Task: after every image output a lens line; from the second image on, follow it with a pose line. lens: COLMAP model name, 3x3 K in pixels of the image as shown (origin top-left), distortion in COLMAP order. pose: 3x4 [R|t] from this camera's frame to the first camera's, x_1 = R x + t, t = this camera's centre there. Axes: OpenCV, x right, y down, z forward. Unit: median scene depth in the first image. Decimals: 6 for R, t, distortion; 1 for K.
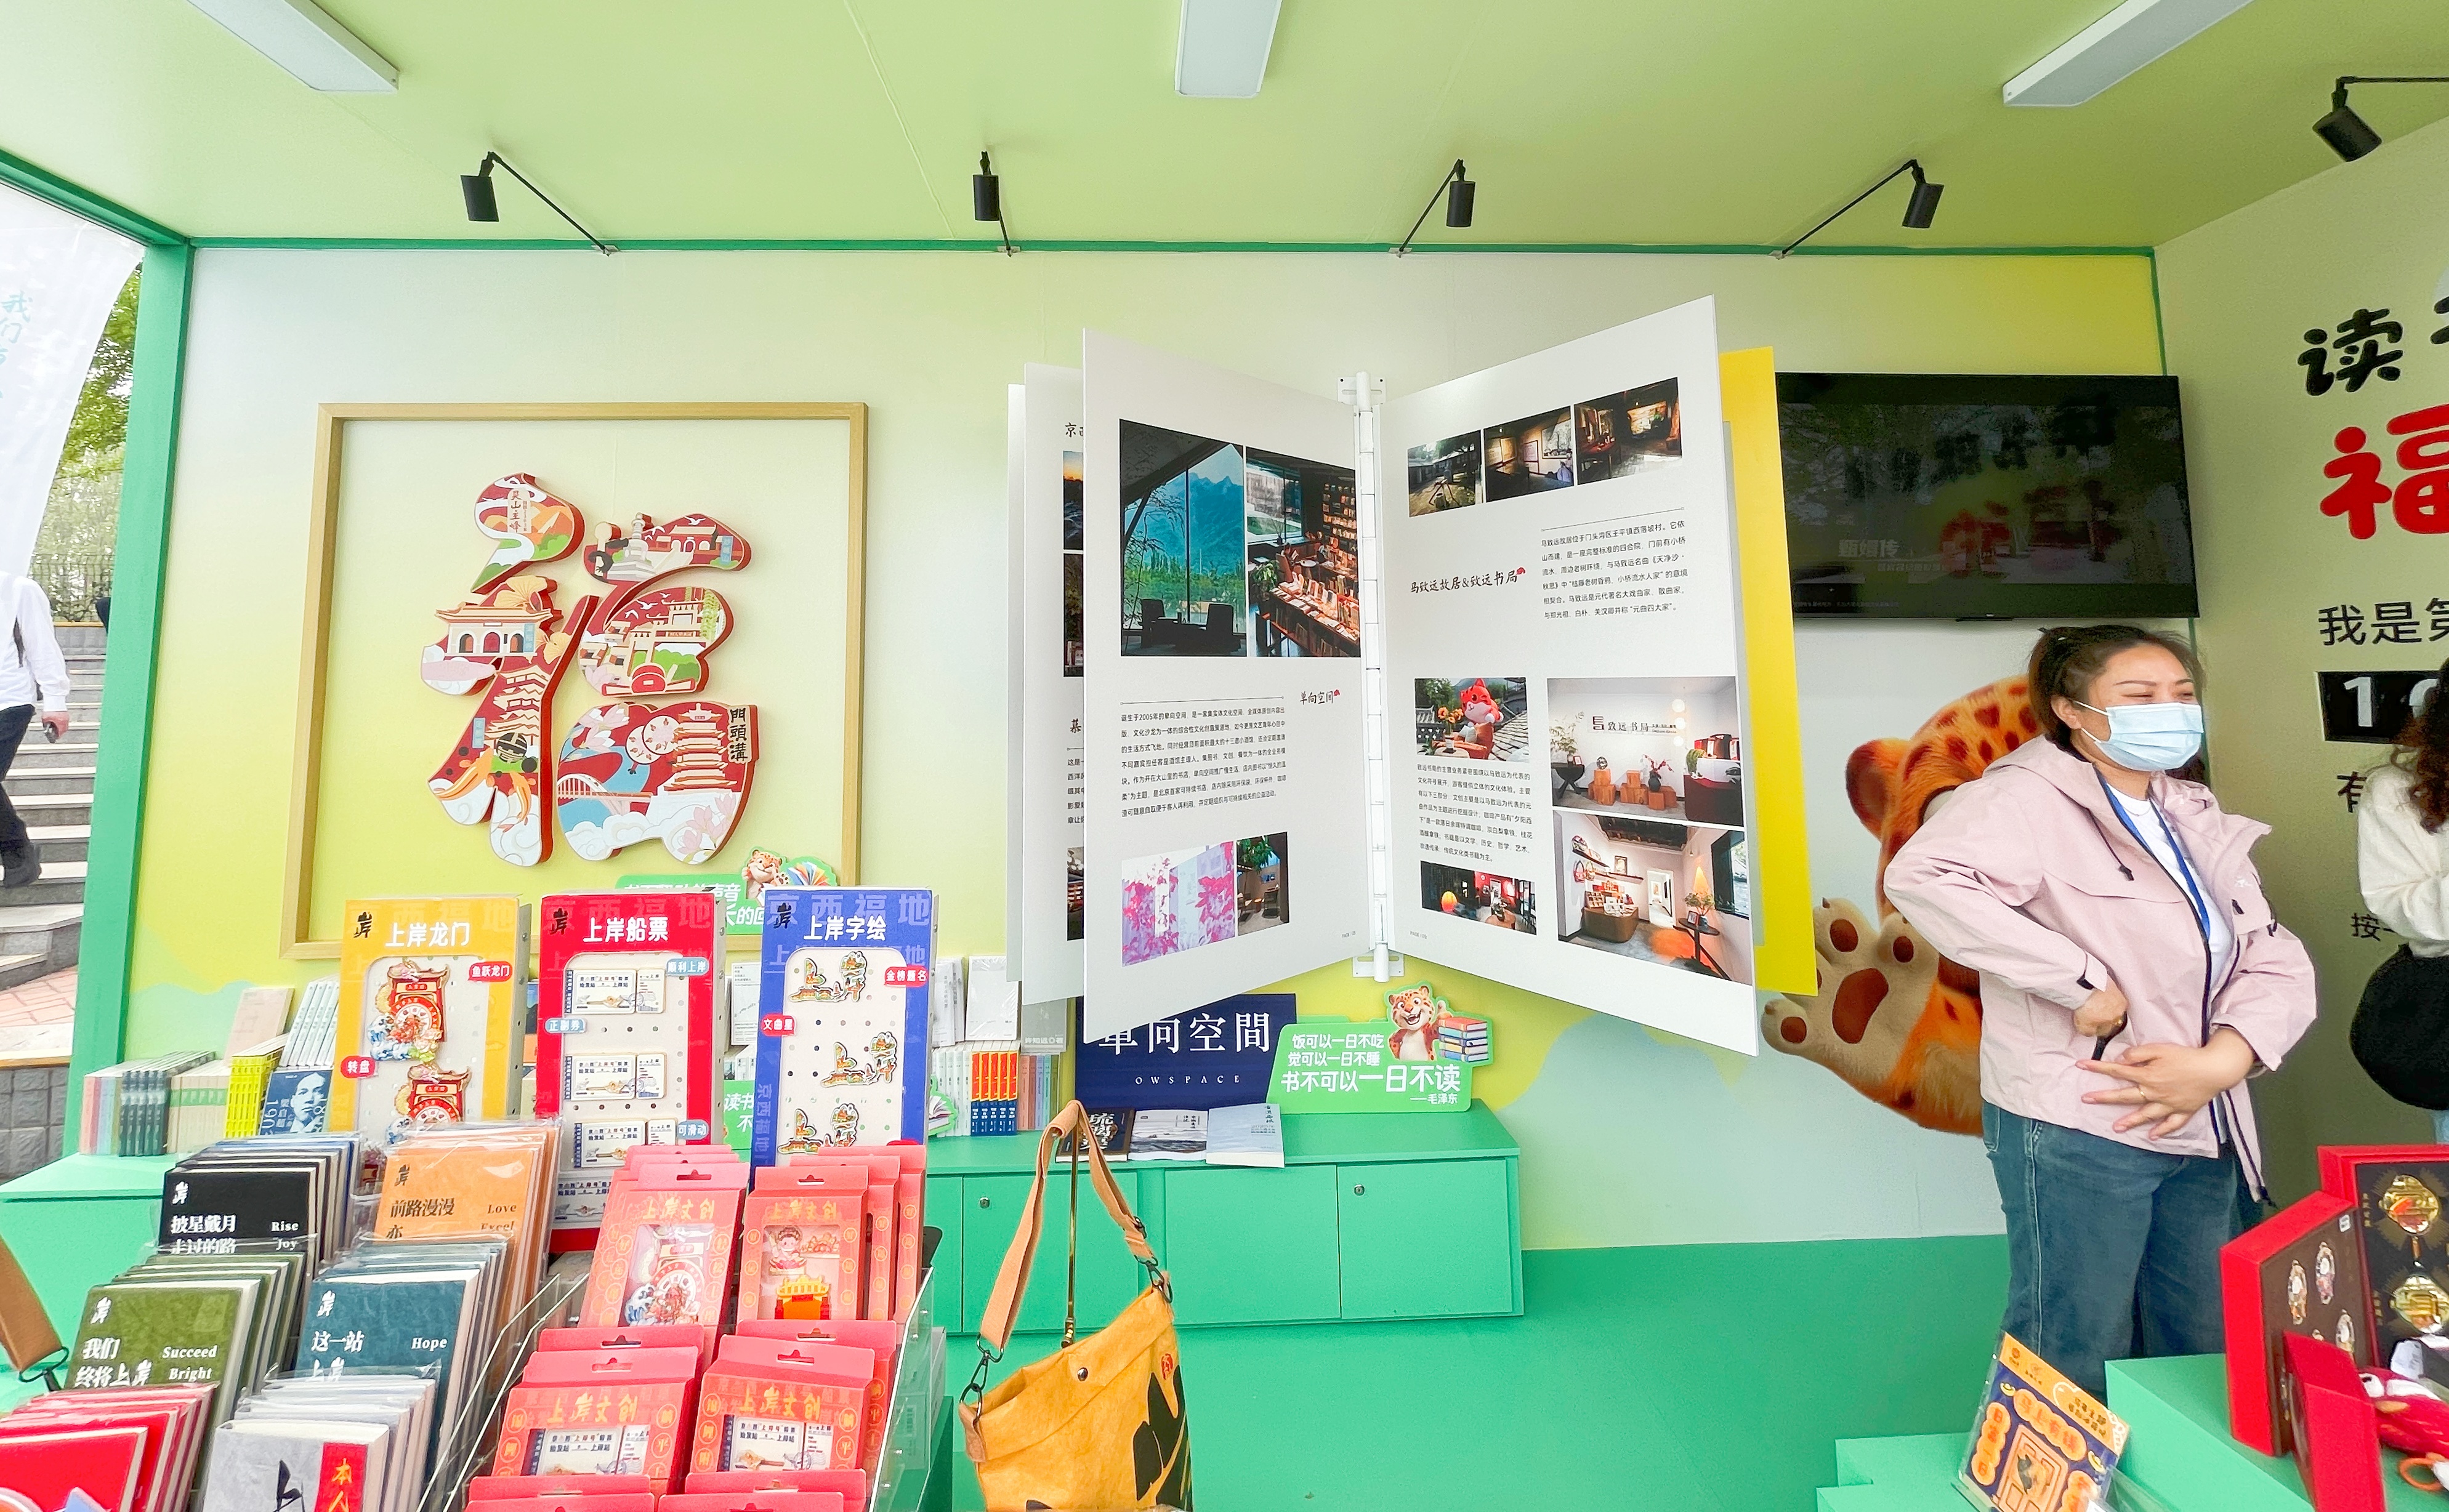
lens RADIAL K [[1052.6, 0, 1222.2], [0, 1052.6, 577.4], [0, 0, 1]] dist [0.002774, 0.000527]
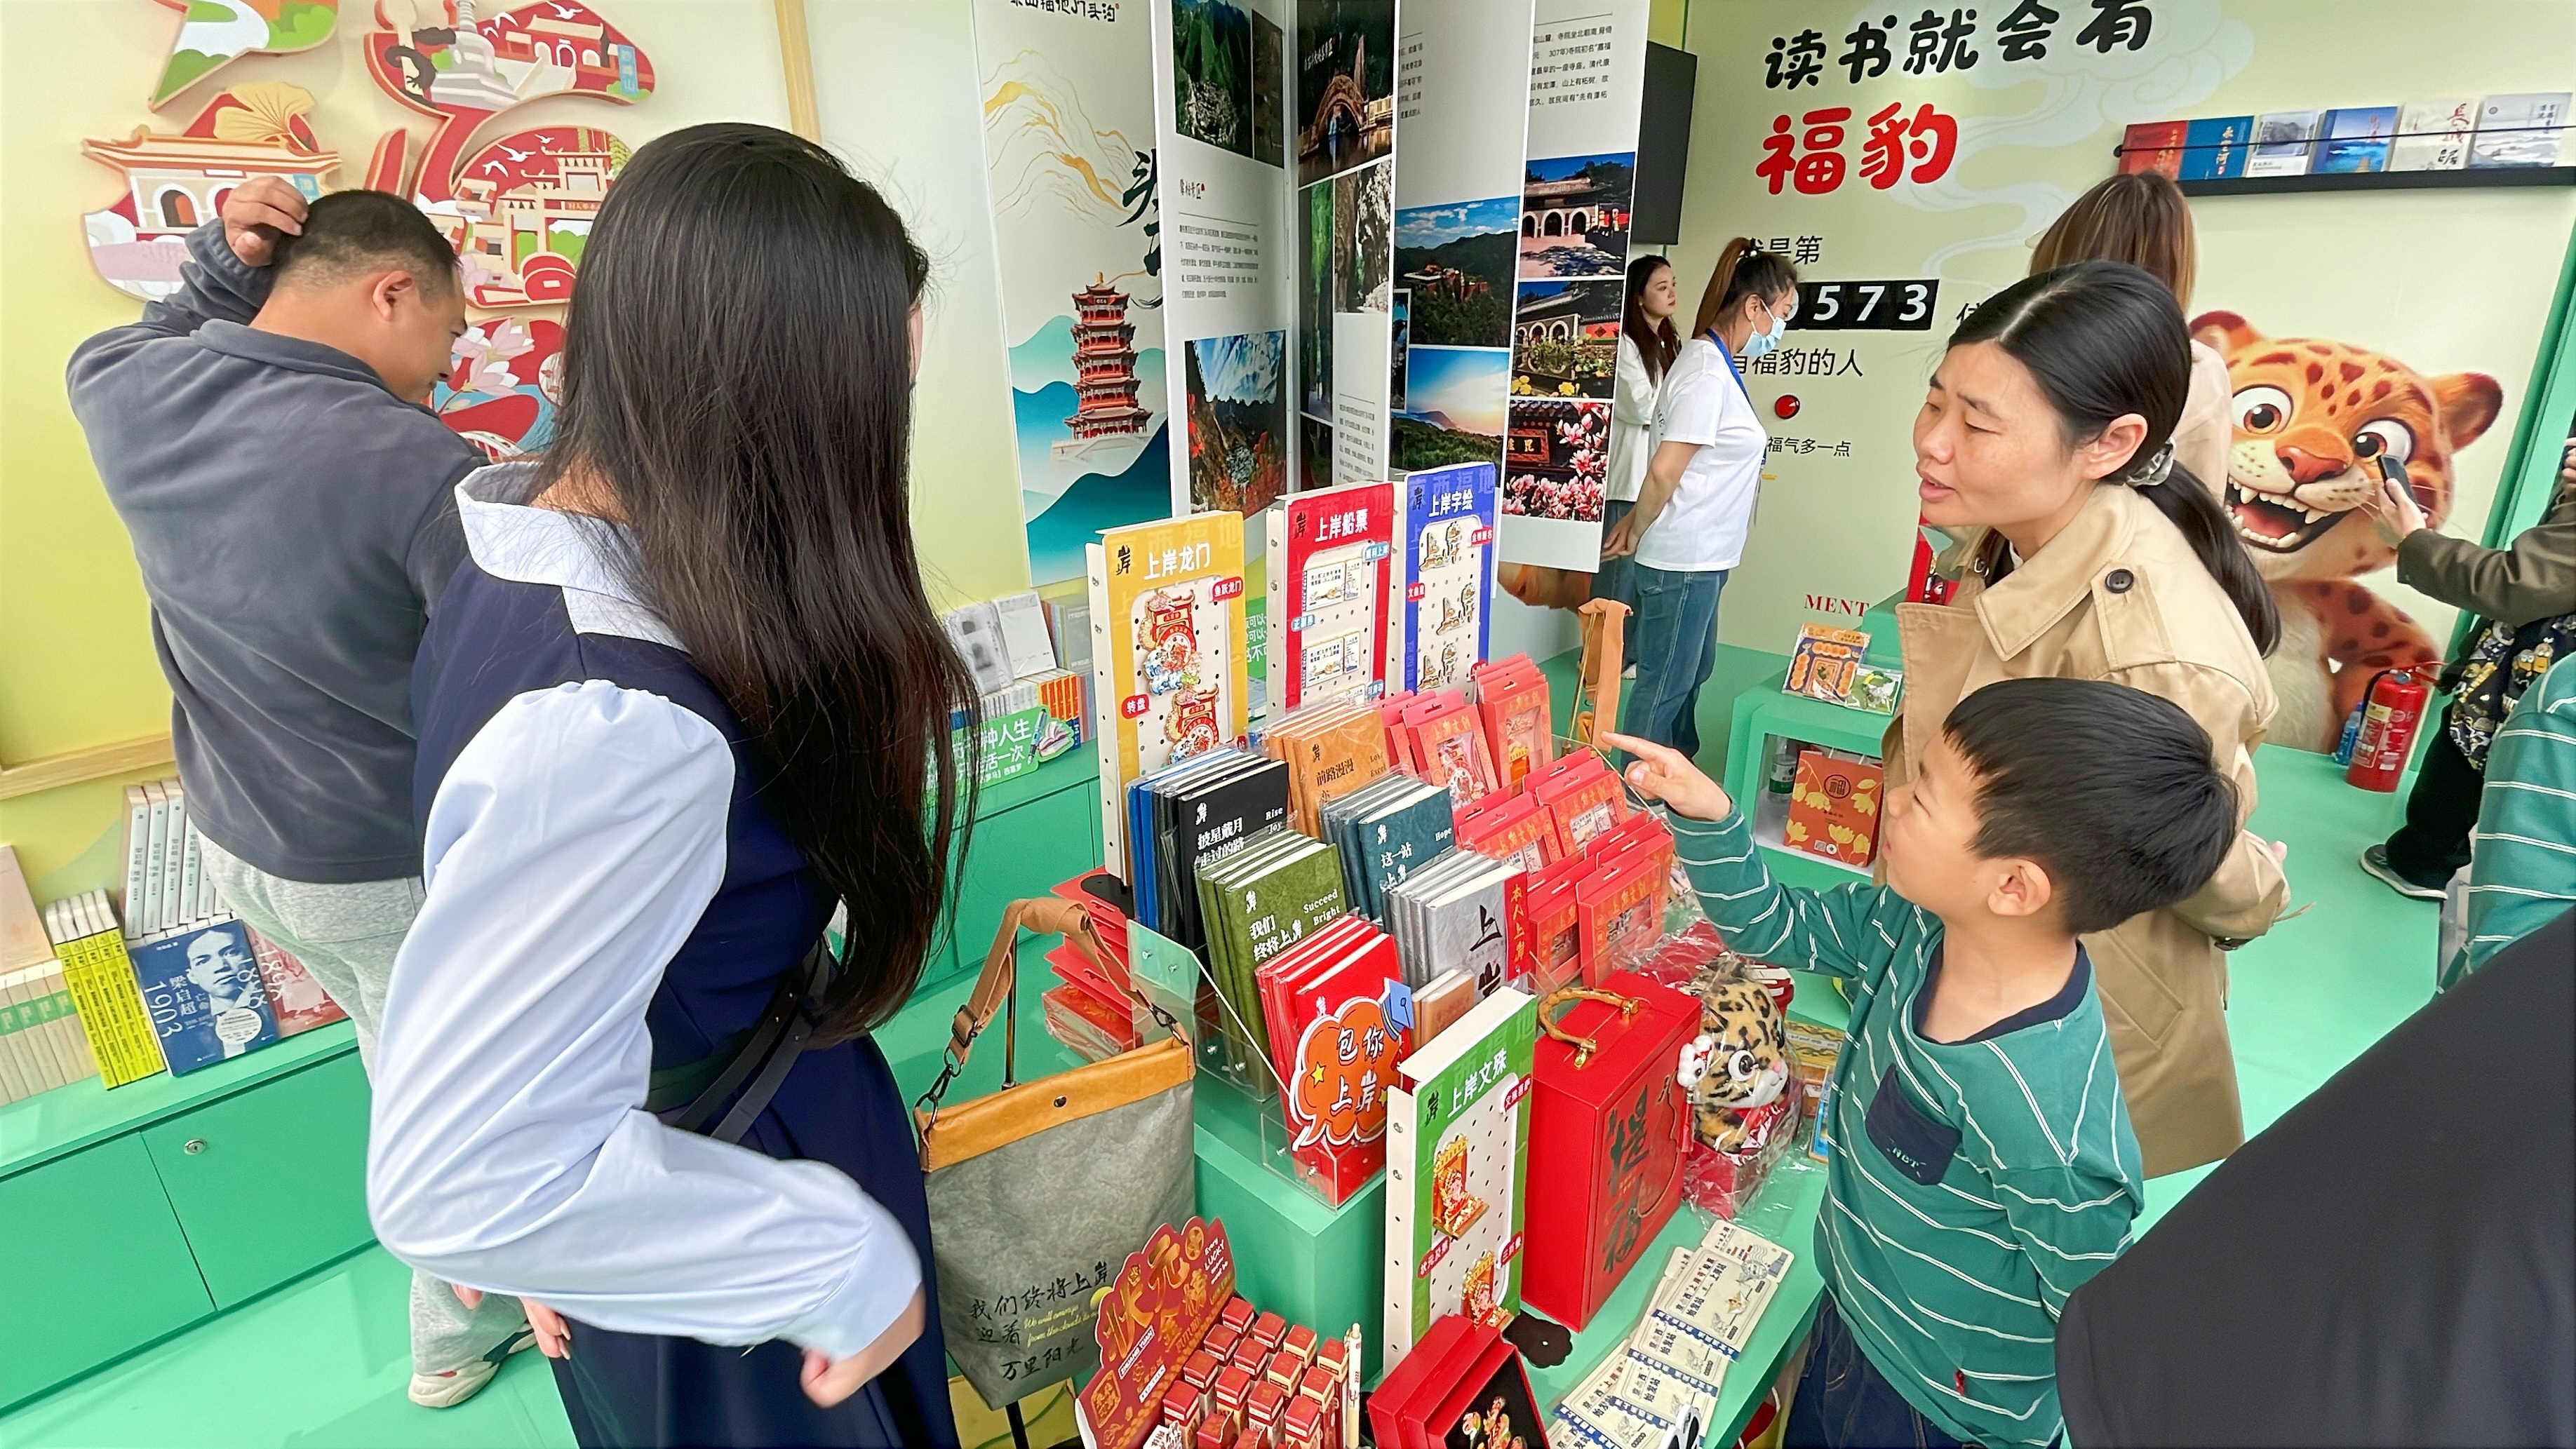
lens RADIAL K [[1225.7, 0, 1257.5], [0, 1225.7, 718.7], [0, 0, 1]] dist [-0.012849, -0.001833]
pose [[0.709857, -0.230093, 0.665703, -0.866229], [-0.066761, 0.918901, 0.388798, 0.026796], [-0.701175, -0.320434, 0.636927, 0.134411]]
